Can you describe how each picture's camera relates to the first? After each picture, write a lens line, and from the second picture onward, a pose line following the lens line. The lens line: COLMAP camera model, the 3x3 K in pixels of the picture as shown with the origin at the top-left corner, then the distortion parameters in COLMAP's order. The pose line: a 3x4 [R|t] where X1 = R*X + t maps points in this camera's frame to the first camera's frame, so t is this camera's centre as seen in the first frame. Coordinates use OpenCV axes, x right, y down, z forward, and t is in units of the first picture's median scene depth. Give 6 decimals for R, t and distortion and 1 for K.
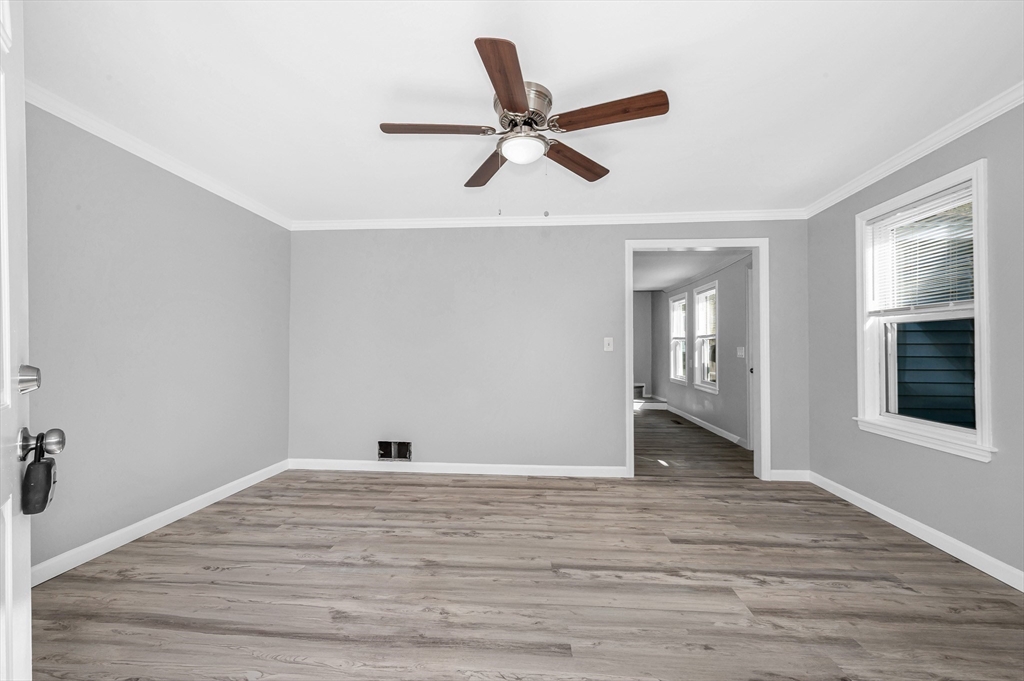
lens RADIAL K [[417.2, 0, 517.1], [0, 417.2, 341.3], [0, 0, 1]] dist [0.001450, 0.000062]
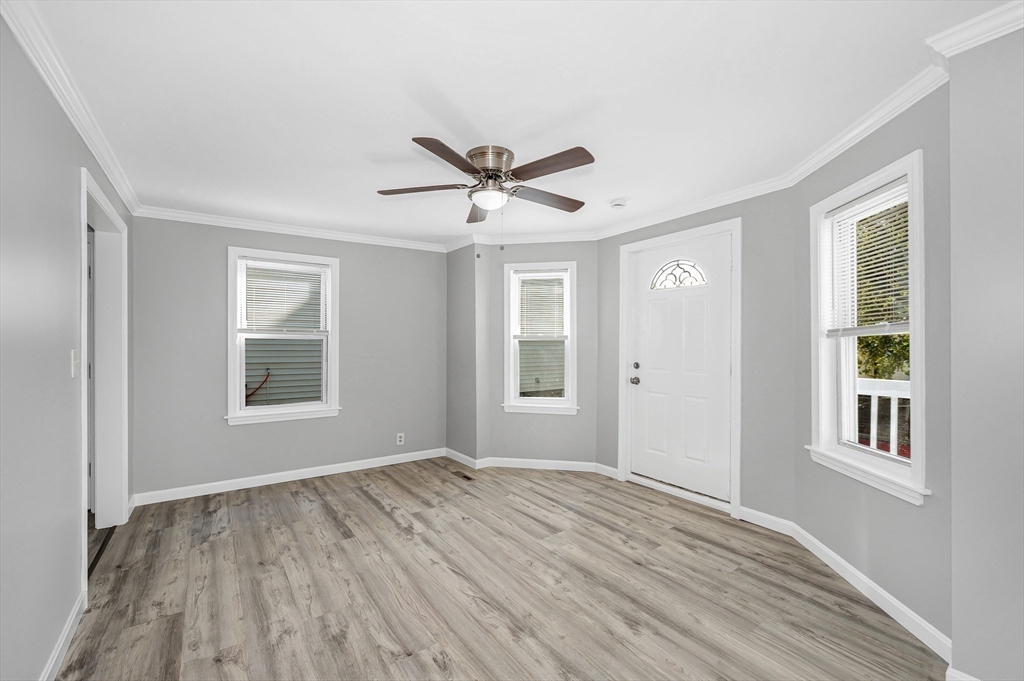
lens RADIAL K [[417.2, 0, 517.9], [0, 417.2, 345.3], [0, 0, 1]] dist [0.001450, 0.000062]
pose [[-0.644127, -0.004084, 0.764908, -0.787545], [-0.016212, 0.999834, -0.008315, -0.028025], [-0.764747, -0.017757, -0.644086, 1.438040]]
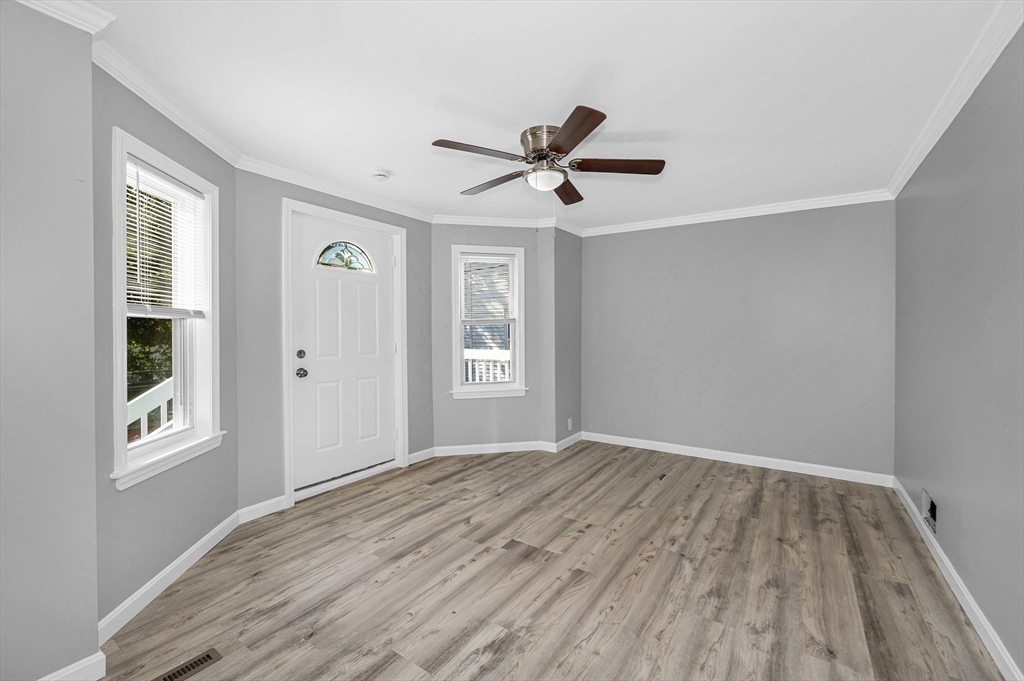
lens RADIAL K [[417.2, 0, 507.0], [0, 417.2, 333.7], [0, 0, 1]] dist [0.001450, 0.000062]
pose [[-0.522594, 0.002838, -0.852577, 0.909045], [0.017784, 0.999813, -0.007573, -0.013278], [0.852396, -0.019120, -0.522547, 1.279105]]
